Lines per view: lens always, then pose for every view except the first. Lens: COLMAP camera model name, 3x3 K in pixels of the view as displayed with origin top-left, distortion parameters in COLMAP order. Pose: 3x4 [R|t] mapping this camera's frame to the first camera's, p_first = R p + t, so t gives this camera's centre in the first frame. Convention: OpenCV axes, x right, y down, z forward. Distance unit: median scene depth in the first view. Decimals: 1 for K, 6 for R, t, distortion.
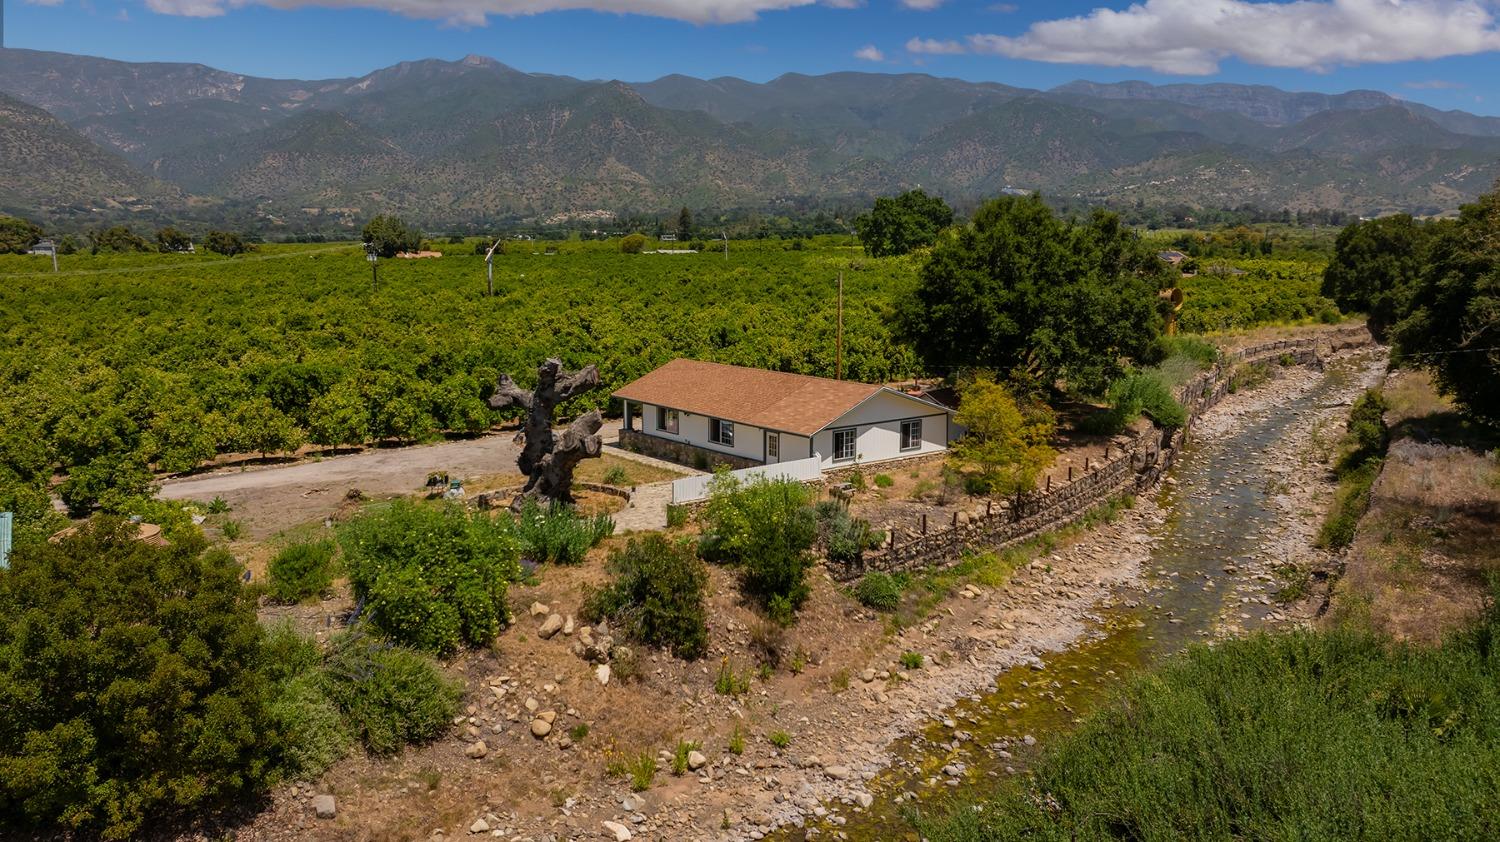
lens RADIAL K [[1030.2, 0, 750.0], [0, 1030.2, 421.0], [0, 0, 1]] dist [-0.072153, 0.074877]
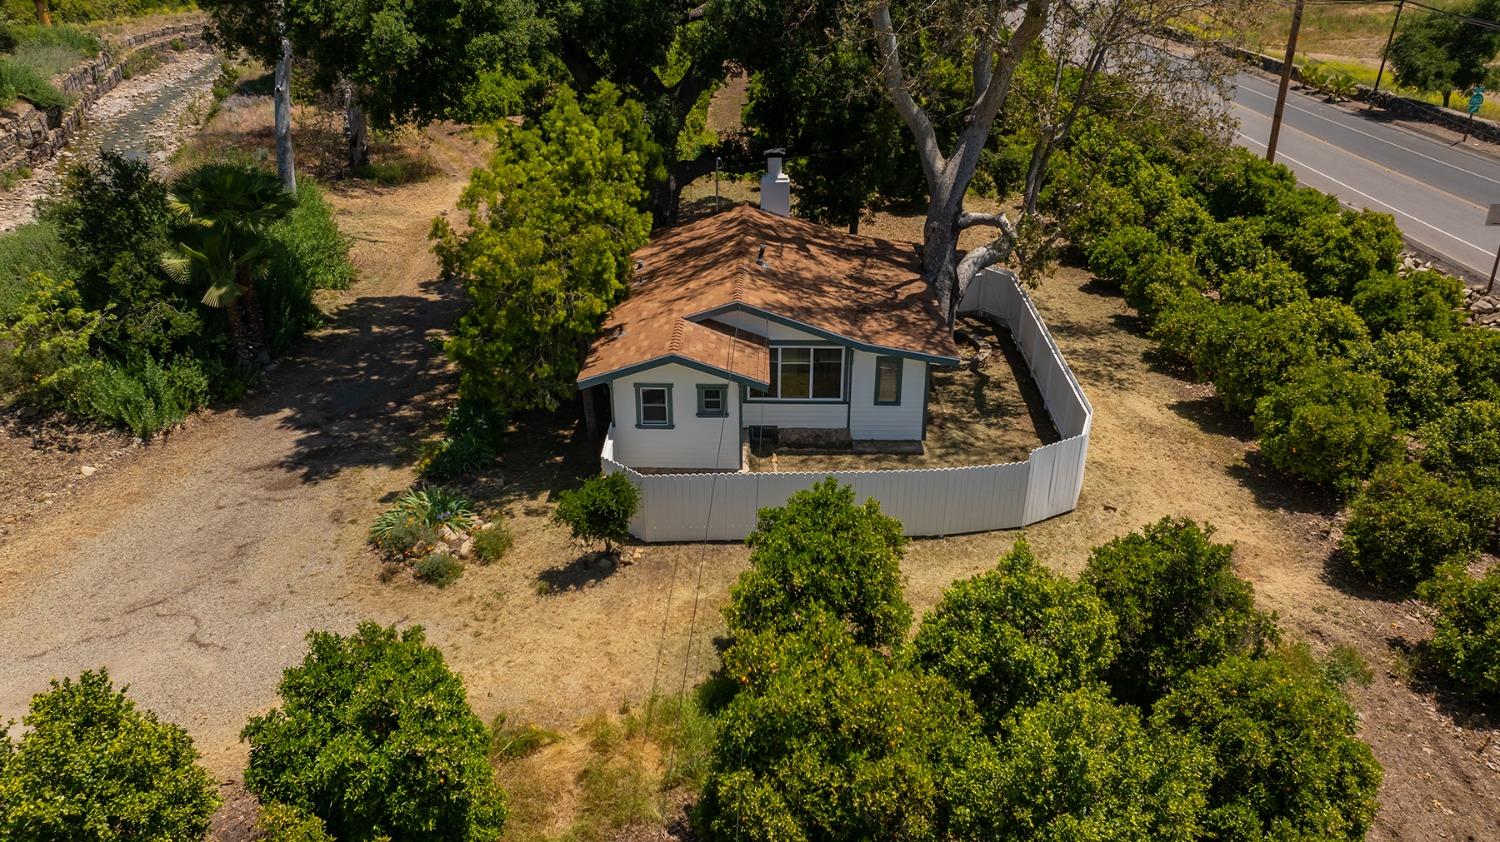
lens RADIAL K [[1030.2, 0, 750.0], [0, 1030.2, 421.0], [0, 0, 1]] dist [-0.072153, 0.074877]
pose [[0.600151, -0.333864, 0.726879, -0.060164], [0.112325, 0.934900, 0.336668, 0.031932], [-0.791961, -0.120405, 0.598582, -0.305561]]
